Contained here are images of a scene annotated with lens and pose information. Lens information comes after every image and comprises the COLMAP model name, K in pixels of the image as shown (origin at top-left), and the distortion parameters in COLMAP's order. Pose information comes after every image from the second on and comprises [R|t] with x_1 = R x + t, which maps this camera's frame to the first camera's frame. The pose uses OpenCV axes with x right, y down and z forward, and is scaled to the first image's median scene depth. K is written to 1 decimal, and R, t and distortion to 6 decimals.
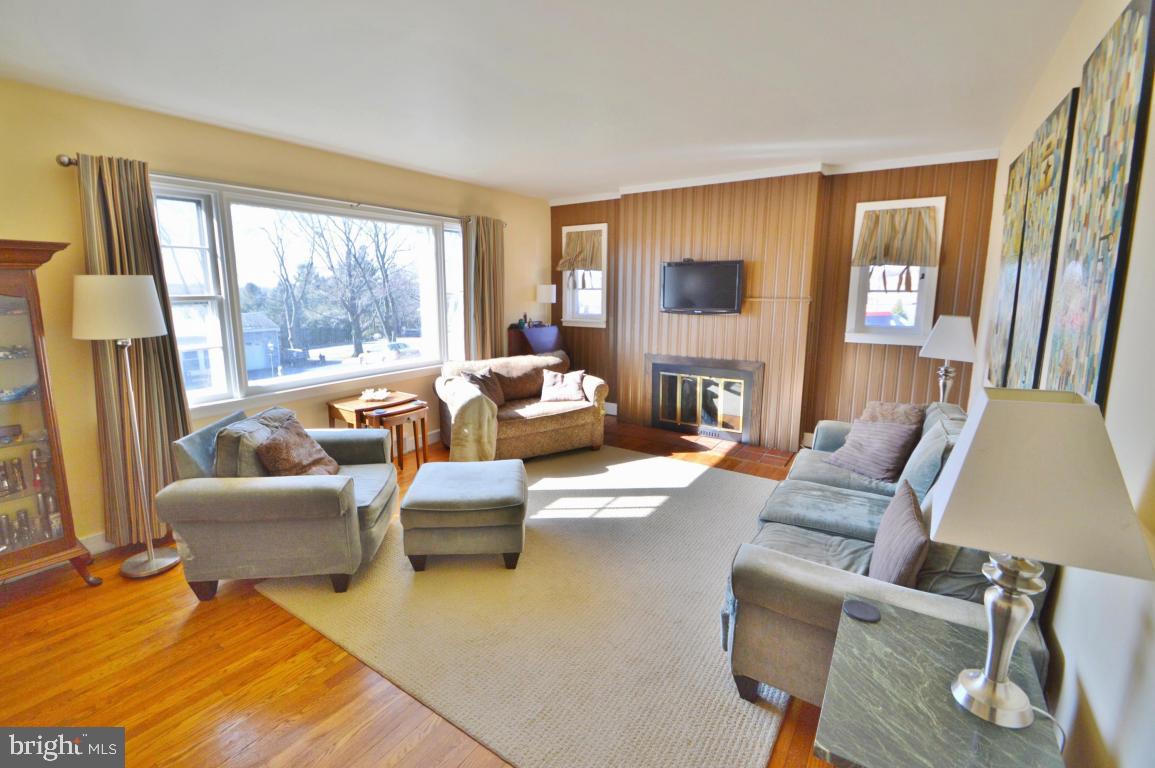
lens RADIAL K [[509.5, 0, 556.1], [0, 509.5, 365.9], [0, 0, 1]] dist [0.011004, -0.014657]
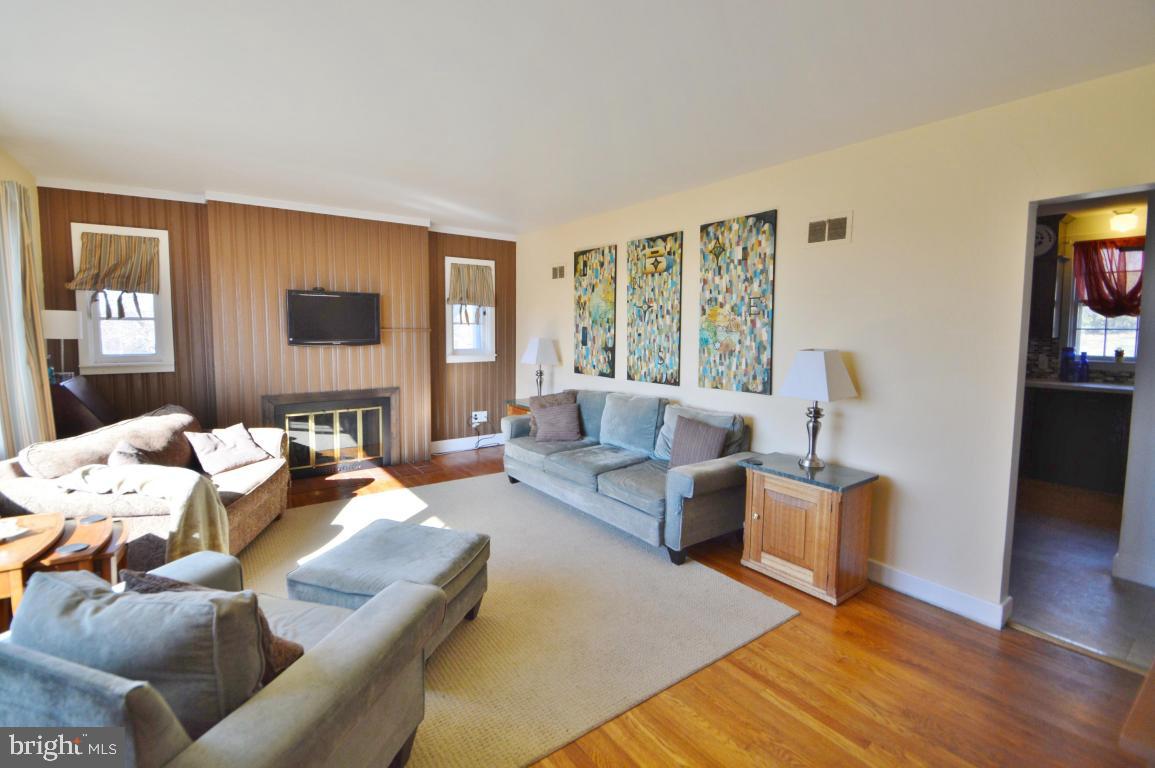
lens RADIAL K [[509.5, 0, 556.1], [0, 509.5, 365.9], [0, 0, 1]] dist [0.011004, -0.014657]
pose [[0.338634, -0.067413, 0.938500, -0.518930], [0.140352, 0.989890, 0.020462, -0.026078], [-0.930391, 0.124792, 0.344672, 0.299650]]
